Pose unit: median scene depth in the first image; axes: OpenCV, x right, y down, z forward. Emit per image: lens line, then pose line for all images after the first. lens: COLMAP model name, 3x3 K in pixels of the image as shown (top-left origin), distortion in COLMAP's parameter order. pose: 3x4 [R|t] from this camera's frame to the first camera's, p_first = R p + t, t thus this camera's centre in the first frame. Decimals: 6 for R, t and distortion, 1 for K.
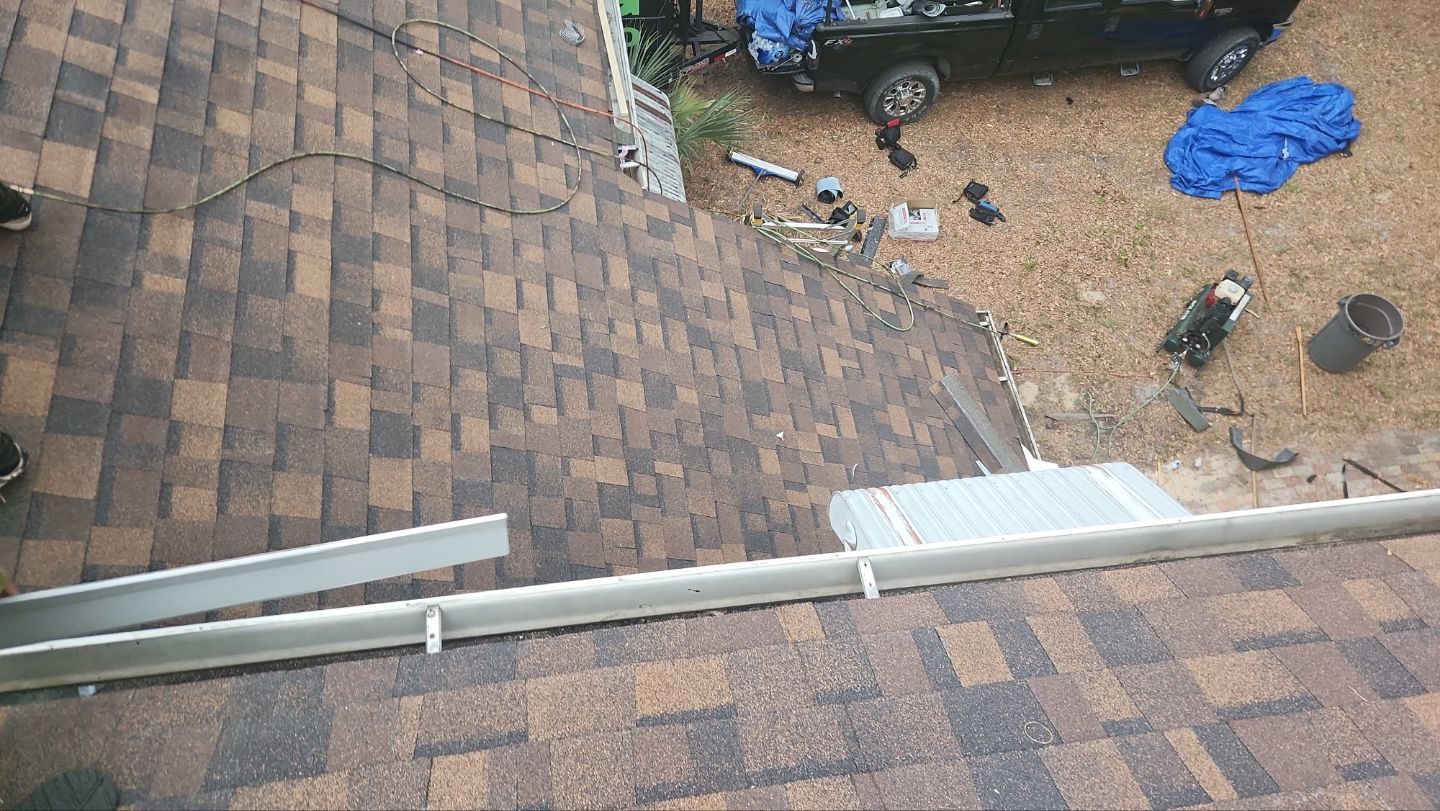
lens RADIAL K [[976.7, 0, 726.6], [0, 976.7, 410.7], [0, 0, 1]] dist [0.087588, -0.066742]
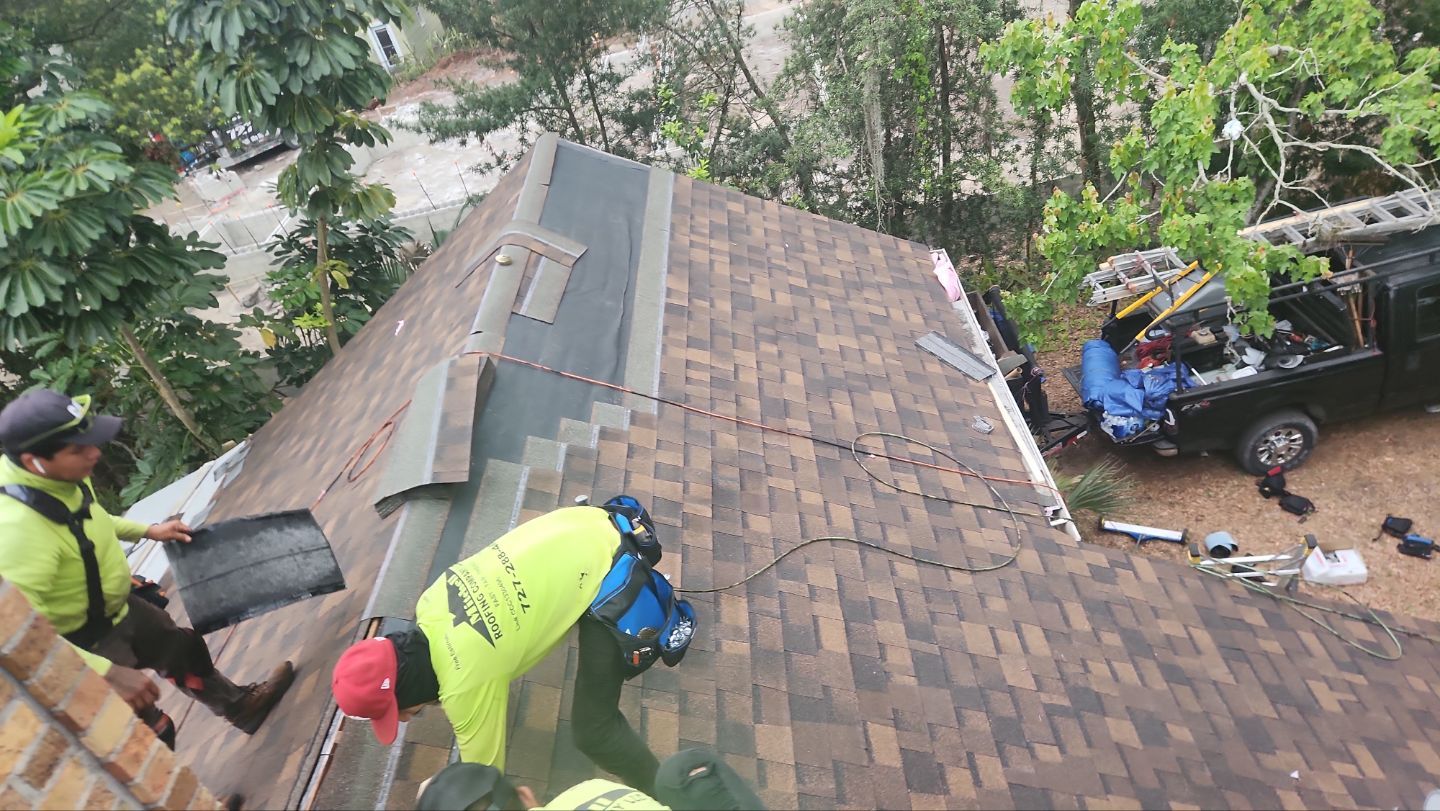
lens RADIAL K [[955.8, 0, 720.0], [0, 955.8, 405.5], [0, 0, 1]] dist [0.088349, -0.074121]
pose [[0.938720, -0.180068, -0.293906, -0.124321], [0.043335, 0.907578, -0.417641, 0.073657], [0.341946, 0.379311, 0.859765, -0.120448]]
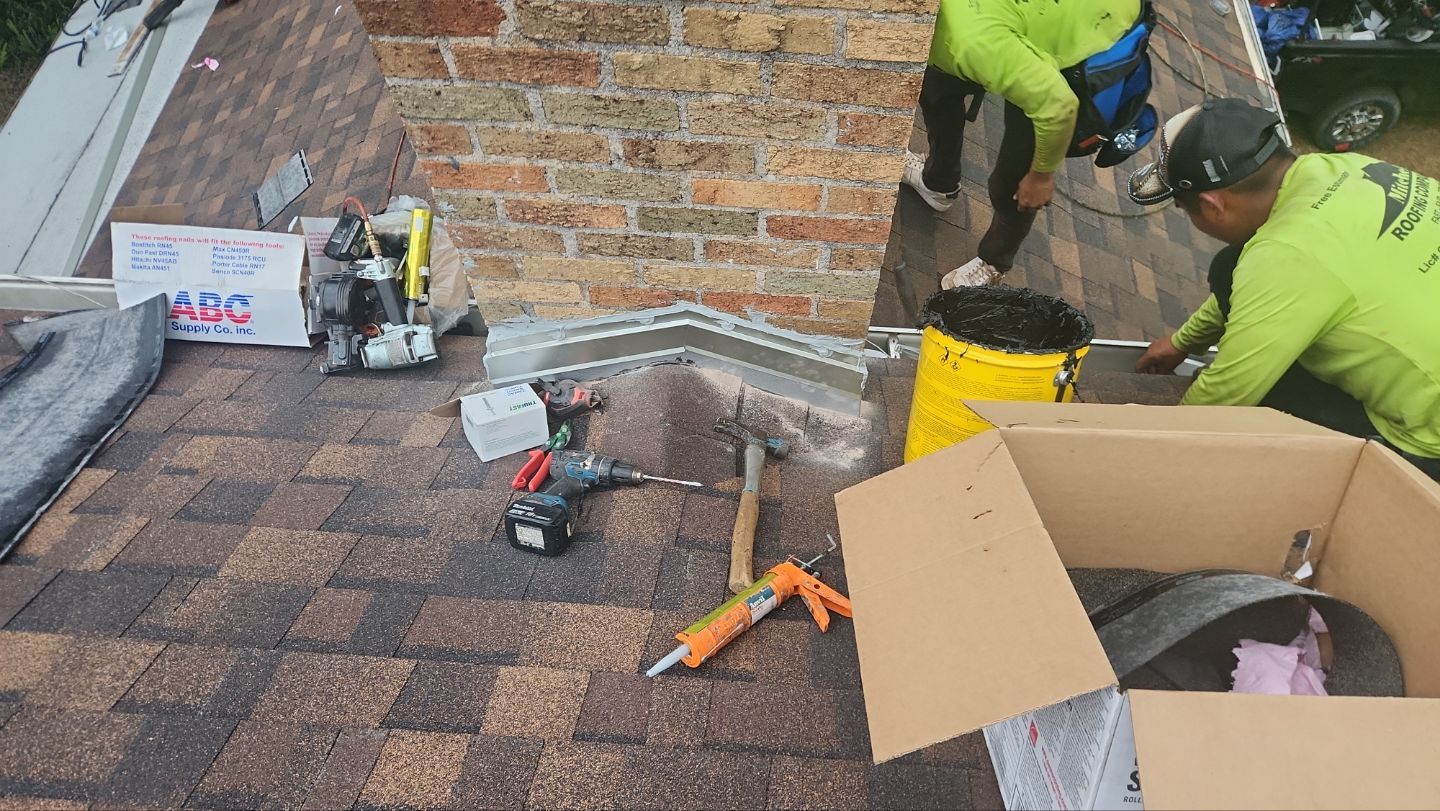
lens RADIAL K [[987.5, 0, 705.3], [0, 987.5, 461.1], [0, 0, 1]] dist [0.008889, -0.030663]
pose [[0.968730, 0.138920, -0.205579, -0.472974], [-0.137314, 0.990280, 0.022128, 0.194649], [0.206655, 0.006793, 0.978390, -0.200791]]
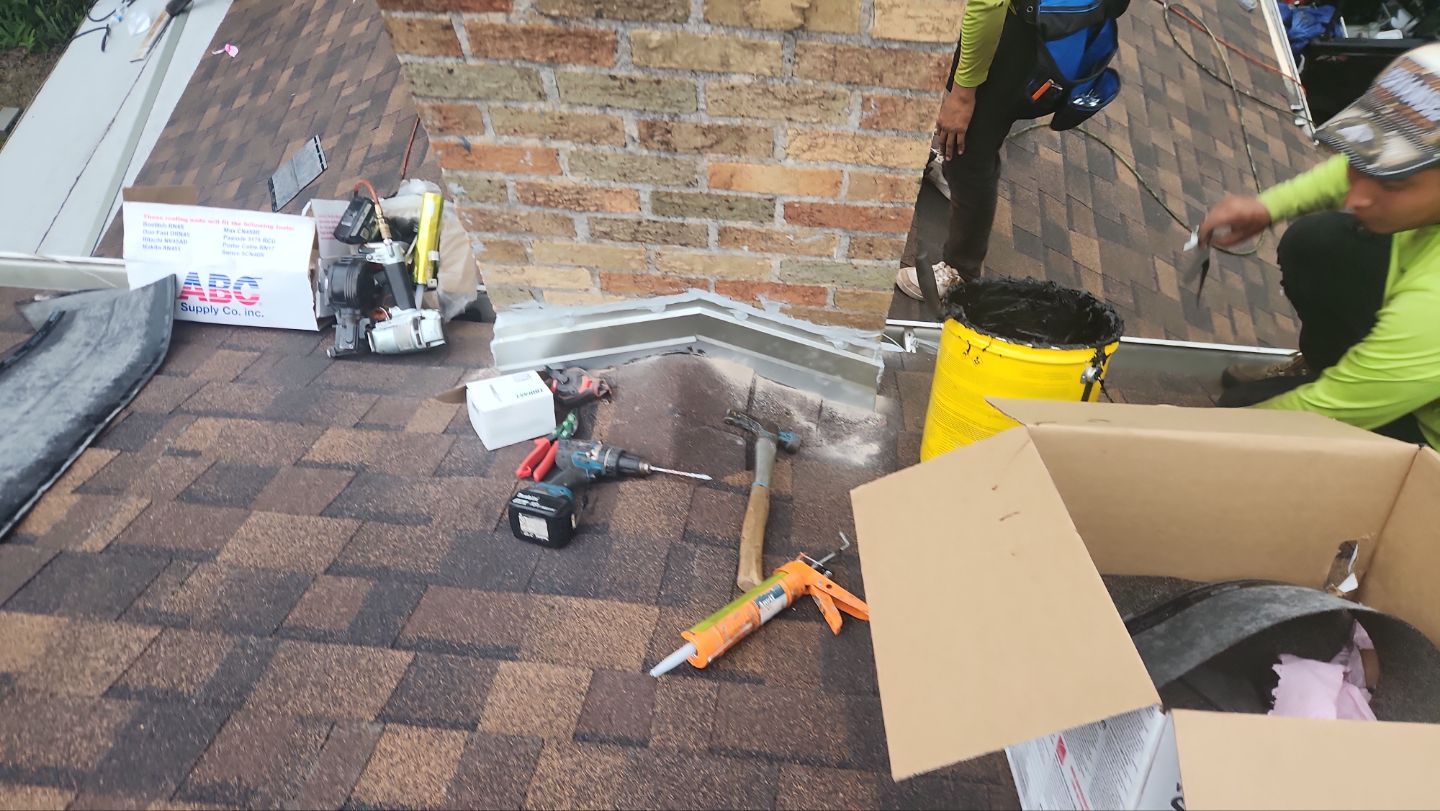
lens RADIAL K [[988.8, 0, 682.5], [0, 988.8, 440.9], [0, 0, 1]] dist [-0.000561, -0.020837]
pose [[0.959379, 0.156237, -0.234910, -0.477313], [-0.157342, 0.987443, 0.014153, 0.195075], [0.234171, 0.023383, 0.971914, -0.189514]]
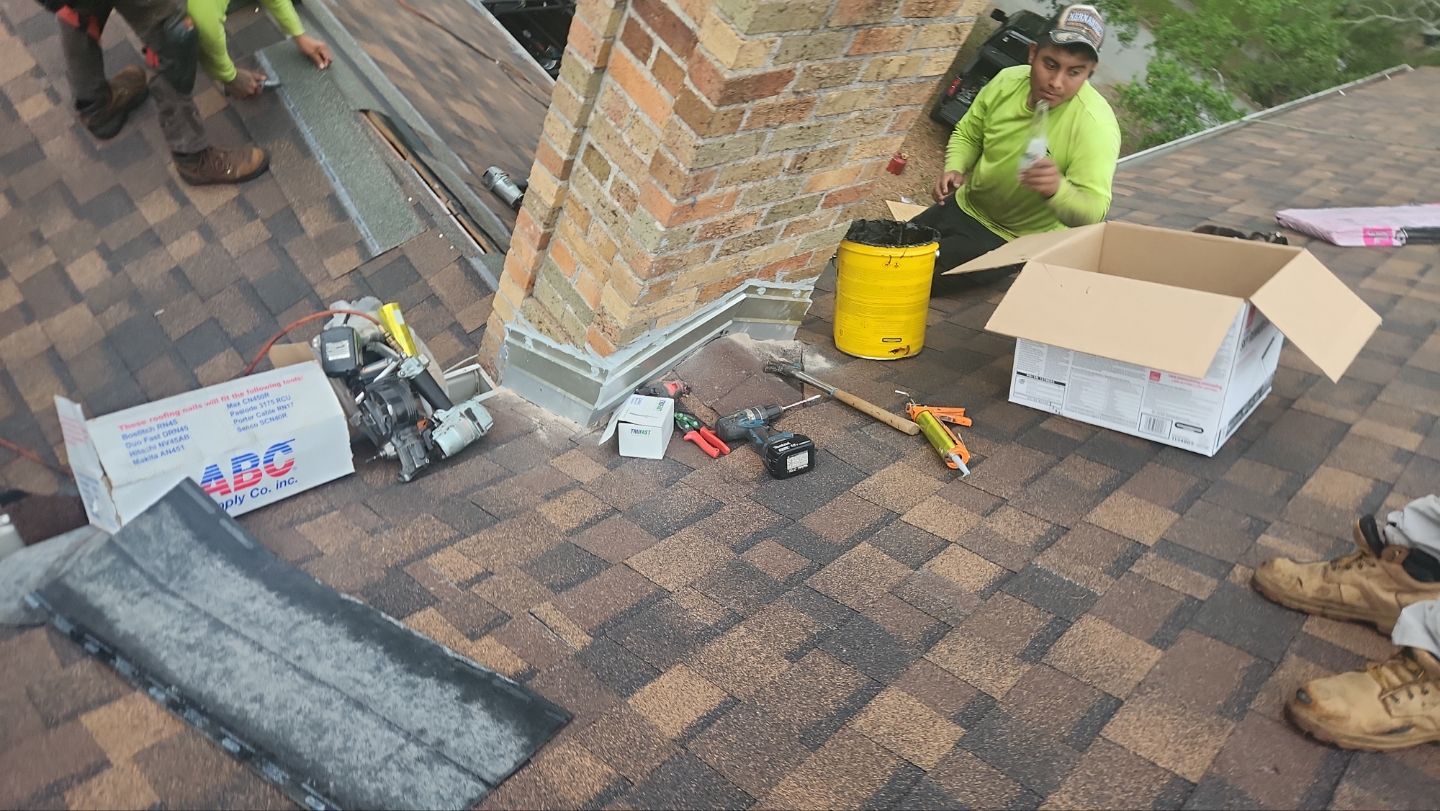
lens RADIAL K [[951.4, 0, 720.5], [0, 951.4, 434.1], [0, 0, 1]] dist [0.087996, -0.083573]
pose [[0.797165, -0.282775, 0.533447, -0.949318], [0.304787, 0.951172, 0.048745, 0.189800], [-0.521184, 0.123730, 0.844428, -0.239746]]
